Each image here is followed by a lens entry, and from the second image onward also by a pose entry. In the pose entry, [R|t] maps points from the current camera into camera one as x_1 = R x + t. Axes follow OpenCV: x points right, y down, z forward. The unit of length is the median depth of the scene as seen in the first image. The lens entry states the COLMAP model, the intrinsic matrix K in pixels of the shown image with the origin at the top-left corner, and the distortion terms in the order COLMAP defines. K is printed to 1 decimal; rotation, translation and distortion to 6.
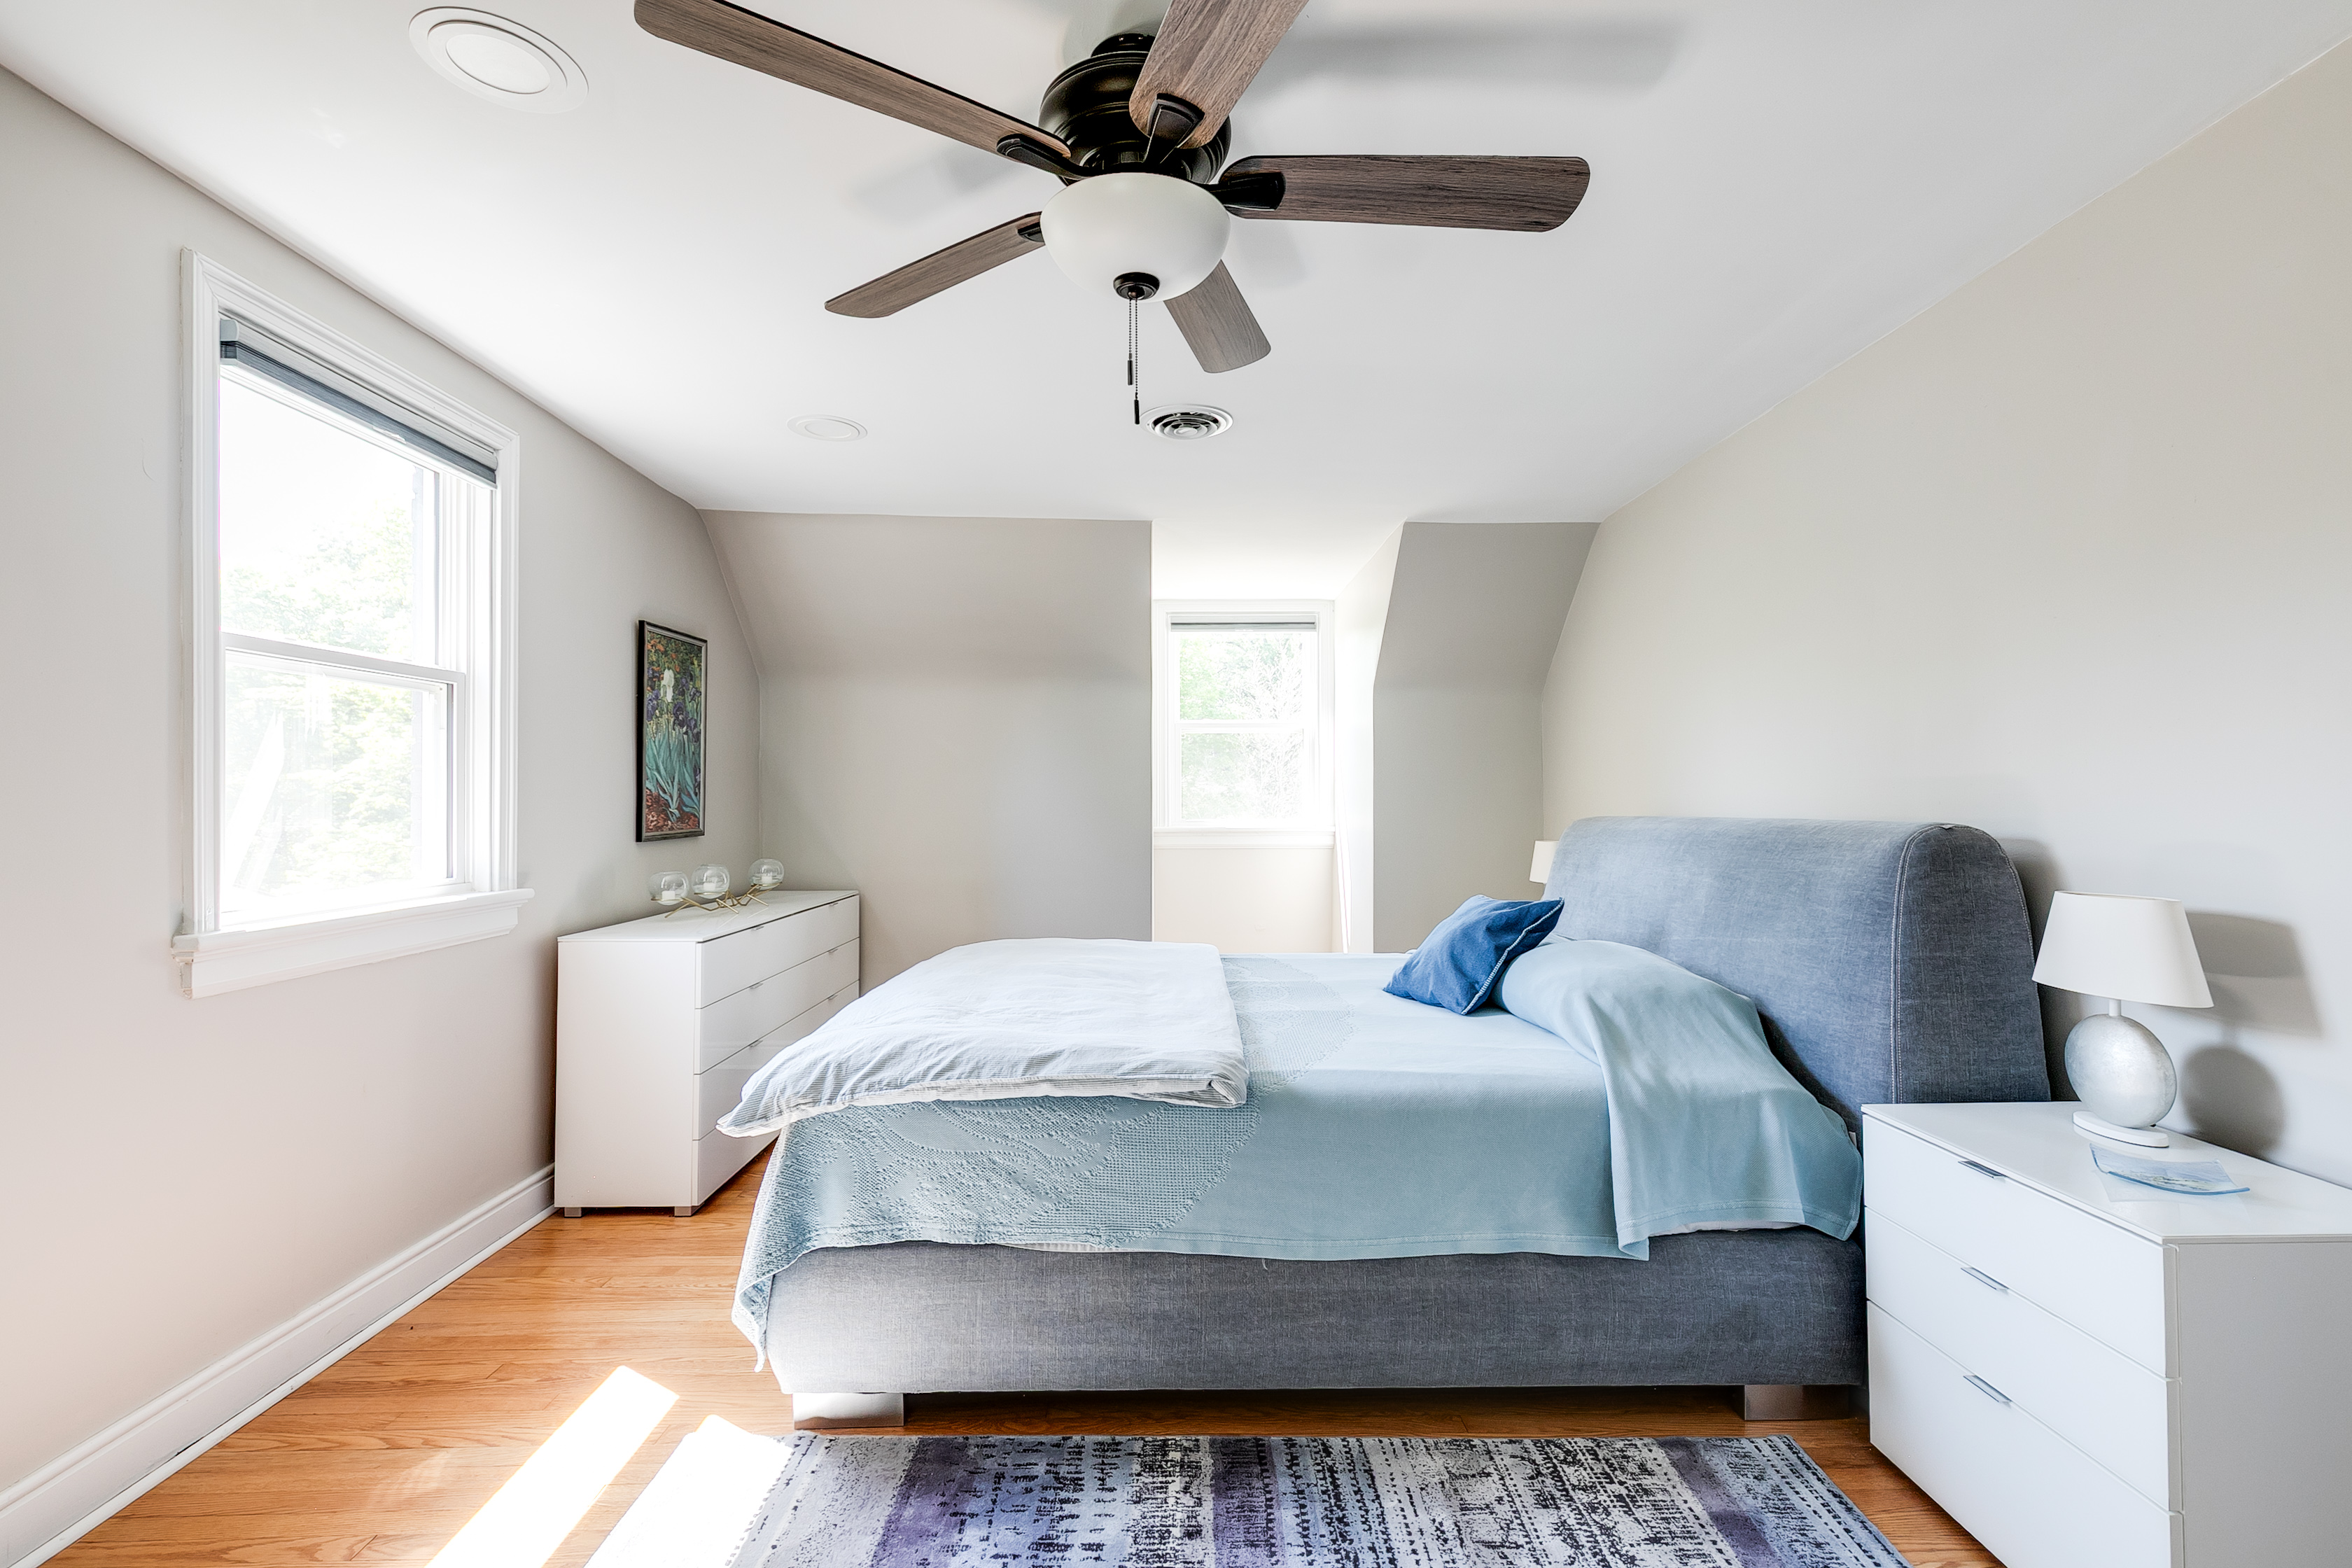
lens RADIAL K [[1069.8, 0, 1188.6], [0, 1069.8, 790.6], [0, 0, 1]] dist [0.009238, -0.001725]
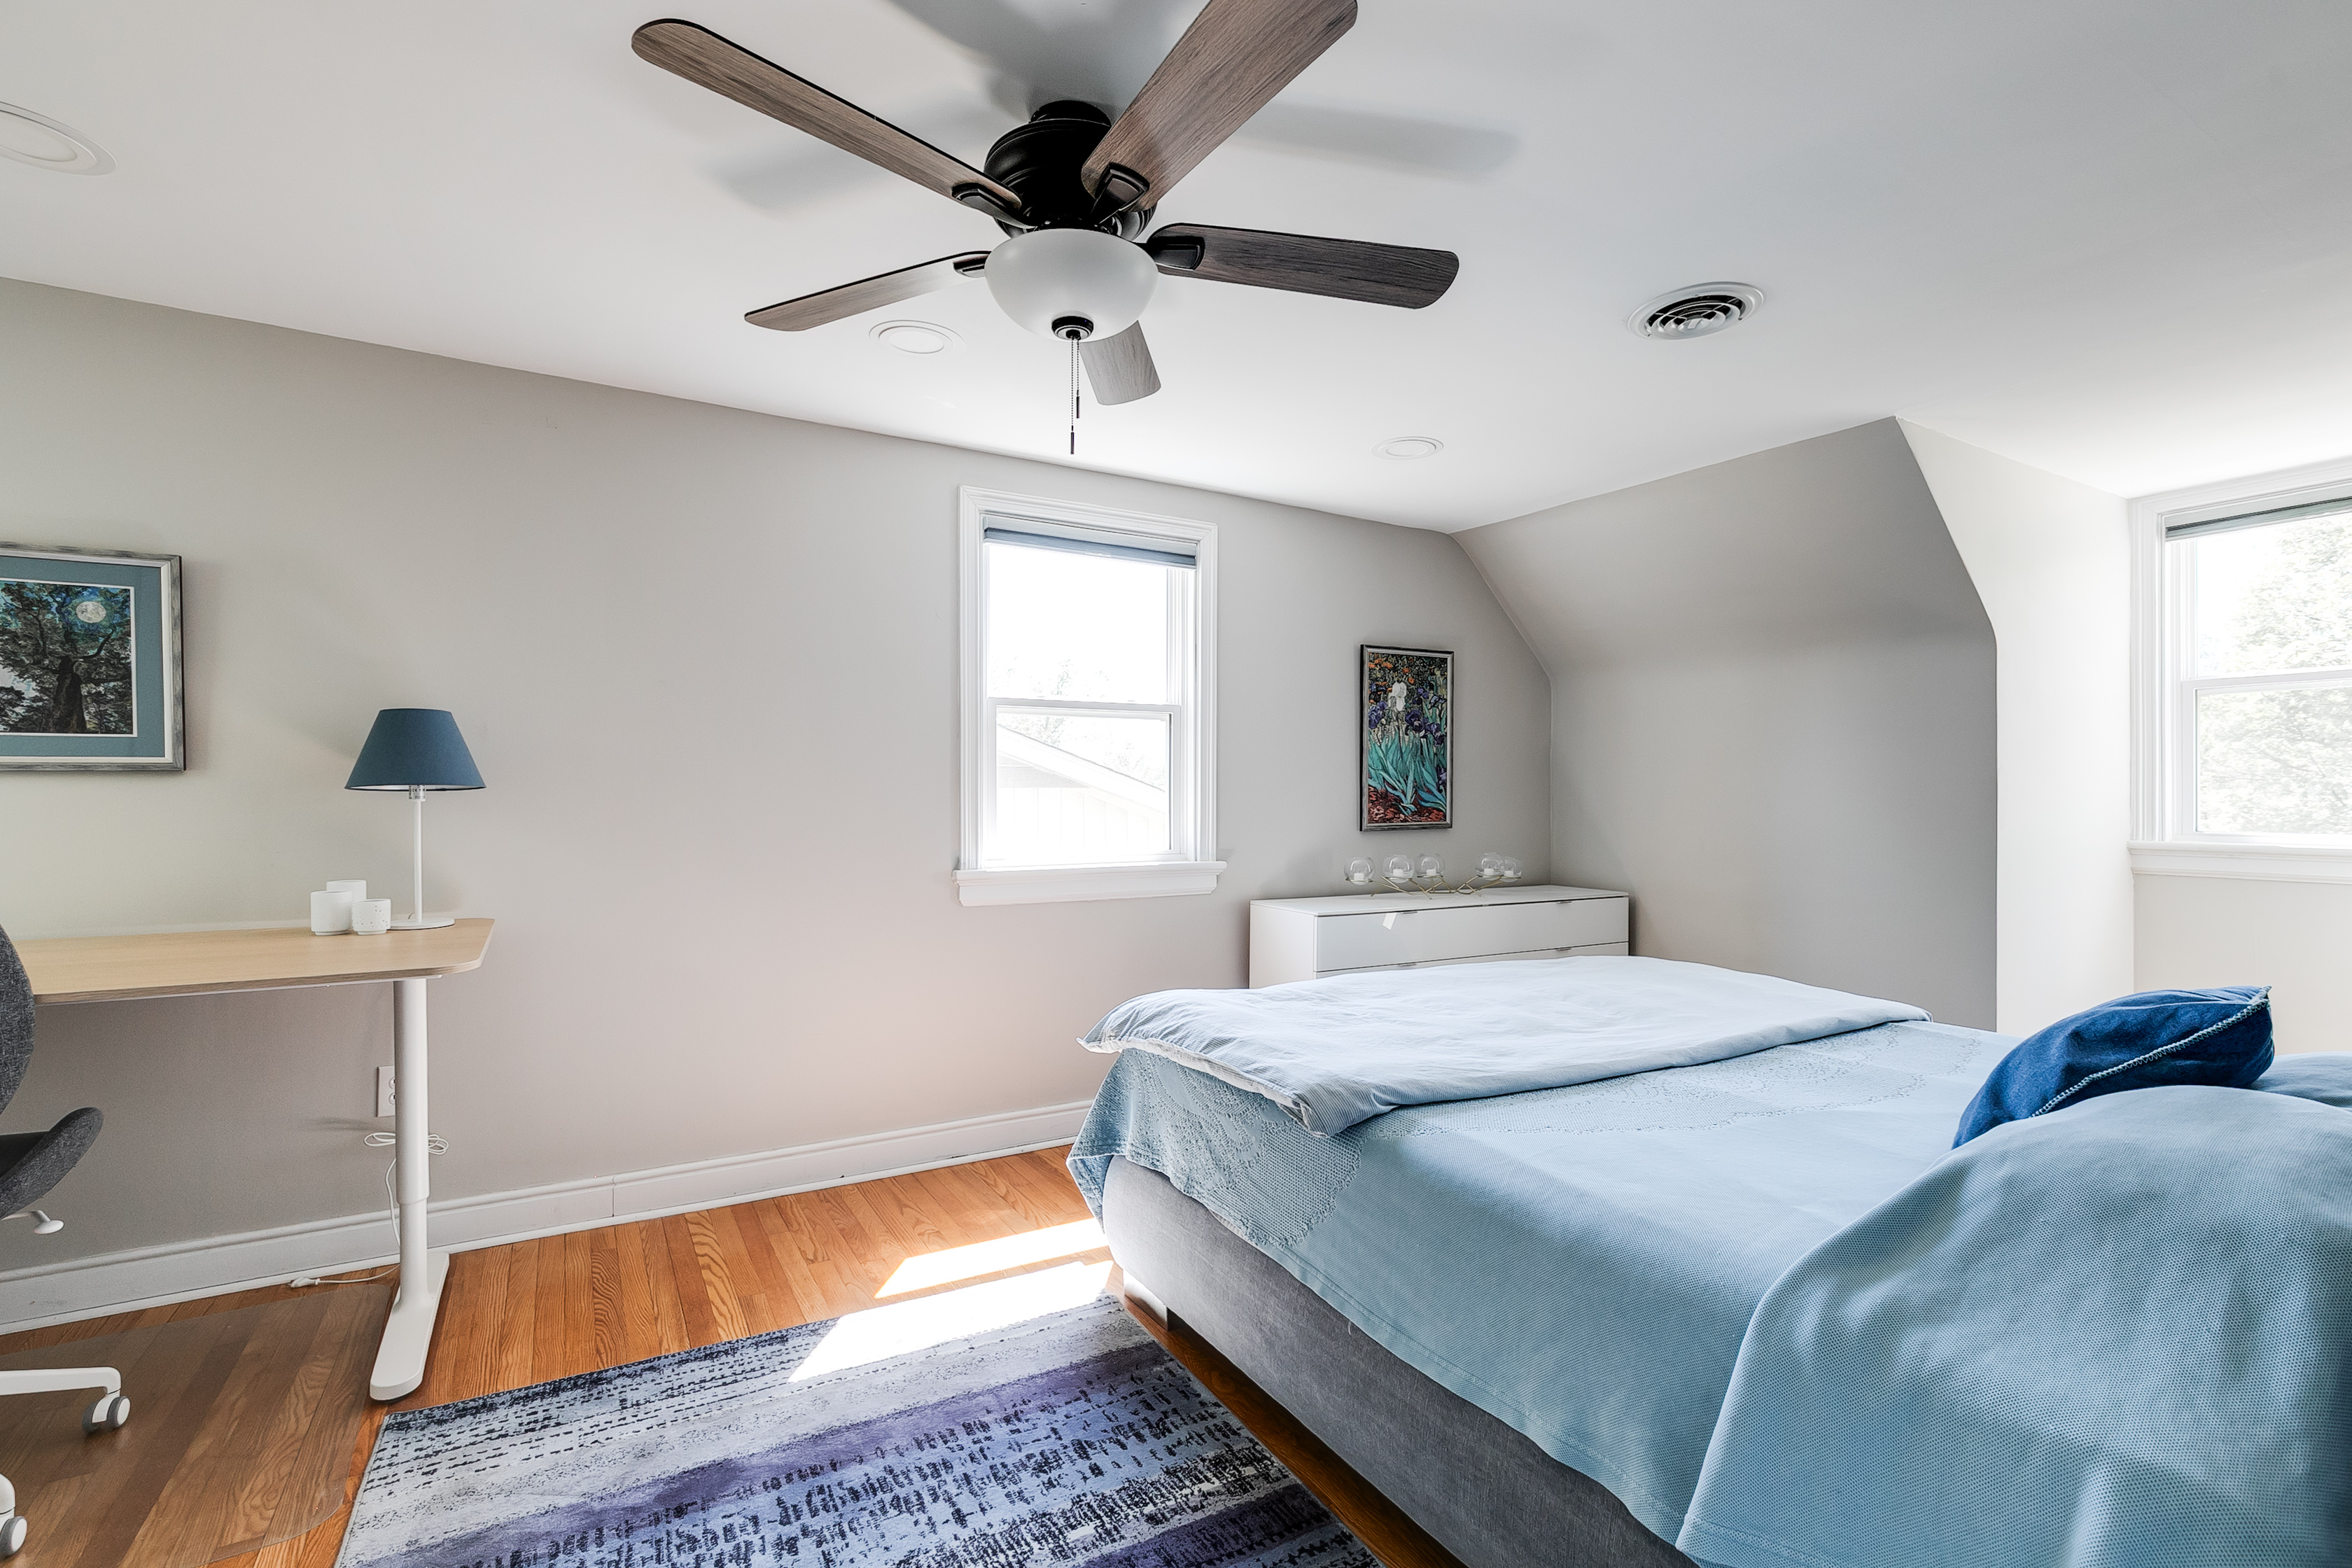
lens RADIAL K [[1069.8, 0, 1187.8], [0, 1069.8, 788.2], [0, 0, 1]] dist [0.009238, -0.001725]
pose [[0.480222, -0.001448, -0.877146, 0.756640], [0.003741, 0.999993, 0.000397, -0.001509], [0.877139, -0.003472, 0.480224, 0.448854]]
